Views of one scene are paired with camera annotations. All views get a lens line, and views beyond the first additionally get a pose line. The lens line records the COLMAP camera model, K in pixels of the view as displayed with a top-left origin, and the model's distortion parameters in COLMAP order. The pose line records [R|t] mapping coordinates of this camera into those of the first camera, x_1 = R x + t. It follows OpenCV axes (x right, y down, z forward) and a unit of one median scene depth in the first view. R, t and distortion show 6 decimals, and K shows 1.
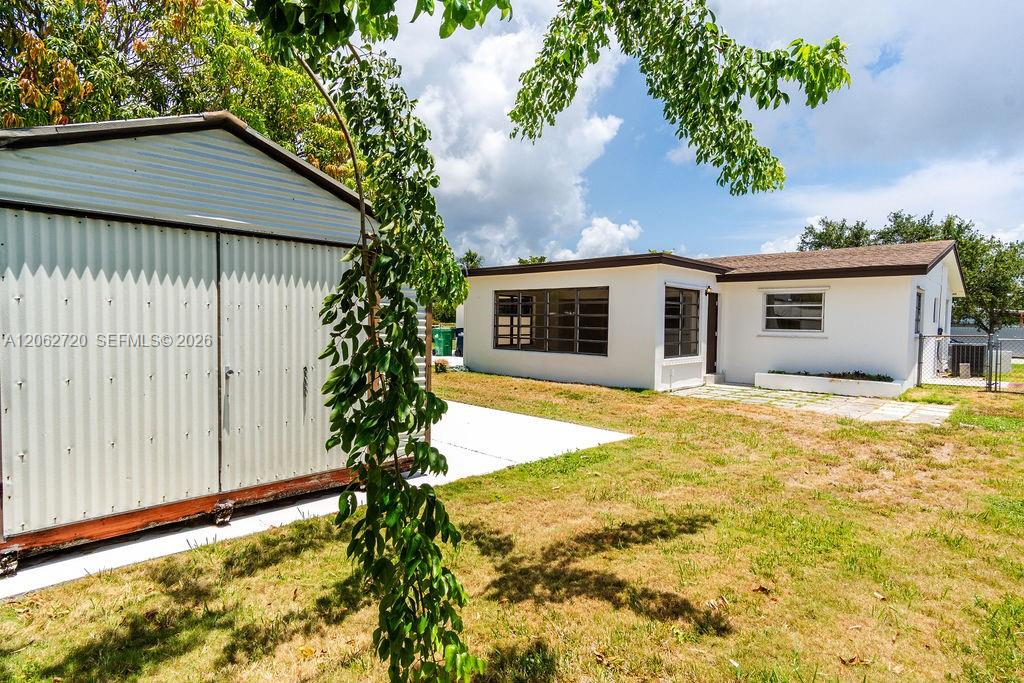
lens RADIAL K [[521.2, 0, 512.0], [0, 521.2, 341.5], [0, 0, 1]] dist [-0.002010, 0.001093]
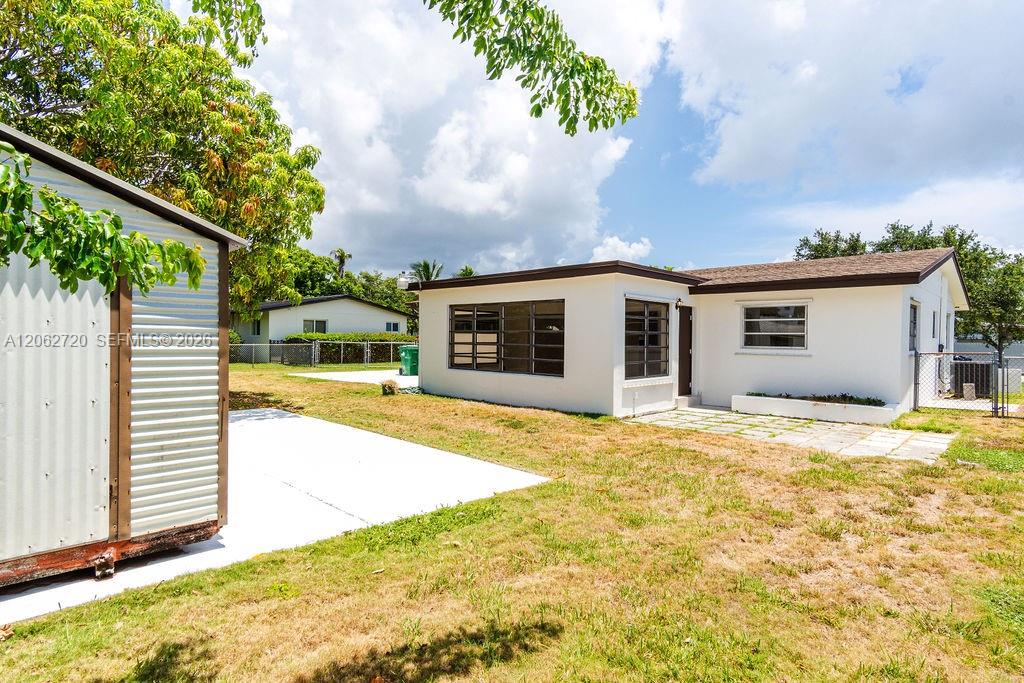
lens RADIAL K [[529.8, 0, 512.9], [0, 529.8, 336.6], [0, 0, 1]] dist [0.004574, -0.000390]
pose [[0.999993, -0.003636, 0.000041, 0.096563], [0.003634, 0.999102, -0.042217, -0.003195], [0.000112, 0.042217, 0.999108, 0.093139]]
